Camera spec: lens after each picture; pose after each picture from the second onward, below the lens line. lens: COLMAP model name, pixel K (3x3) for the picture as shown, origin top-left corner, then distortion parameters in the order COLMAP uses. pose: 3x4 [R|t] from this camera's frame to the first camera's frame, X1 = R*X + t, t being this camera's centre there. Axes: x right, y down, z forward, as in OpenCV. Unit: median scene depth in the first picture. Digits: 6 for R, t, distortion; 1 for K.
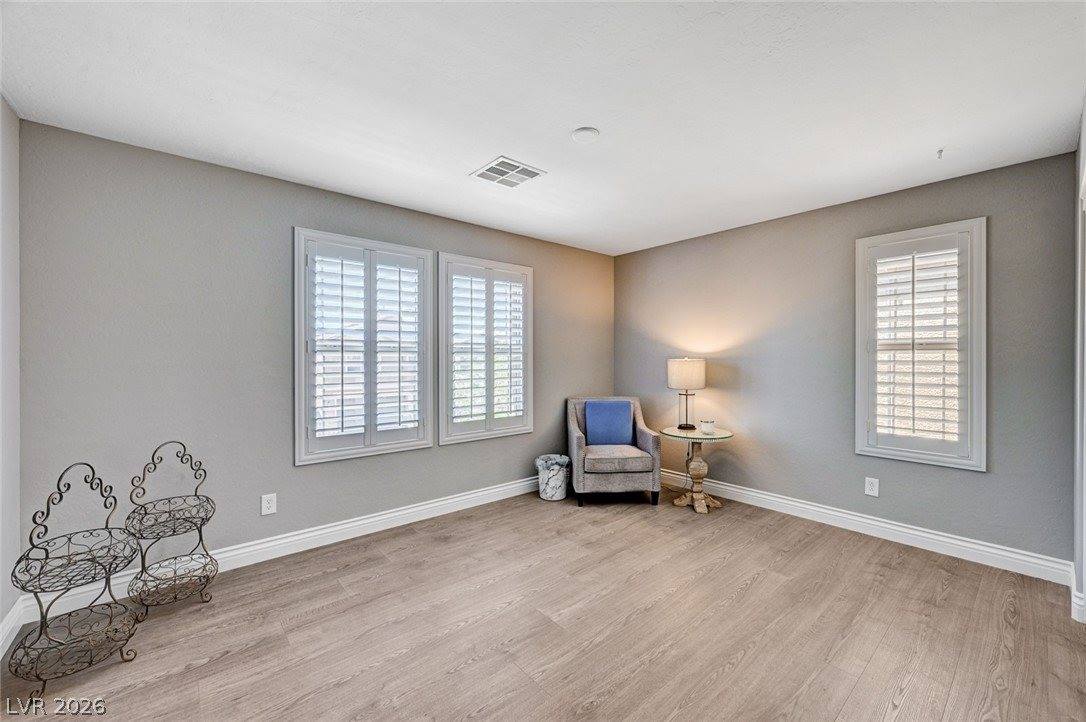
lens RADIAL K [[427.4, 0, 546.8], [0, 427.4, 359.3], [0, 0, 1]] dist [0.000602, 0.000104]
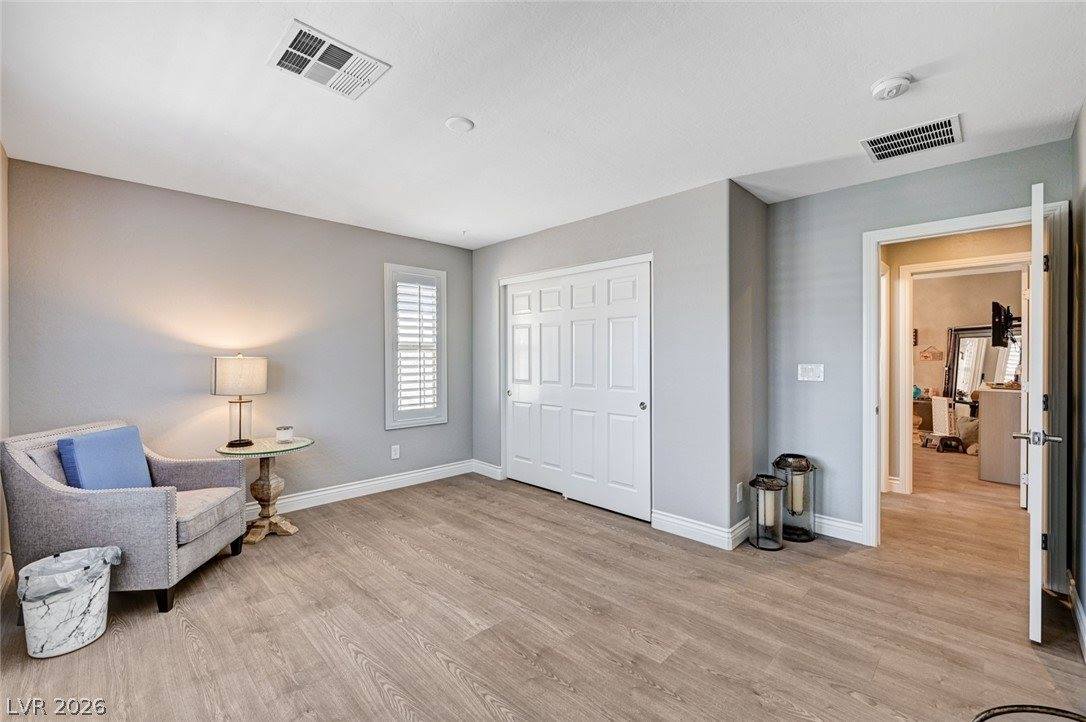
lens RADIAL K [[457.9, 0, 542.8], [0, 457.9, 356.3], [0, 0, 1]] dist [-0.001864, -0.000599]
pose [[-0.069382, -0.003568, 0.997584, -0.704793], [-0.000783, 0.999993, 0.003522, -0.005562], [-0.997590, -0.000537, -0.069384, 0.651756]]
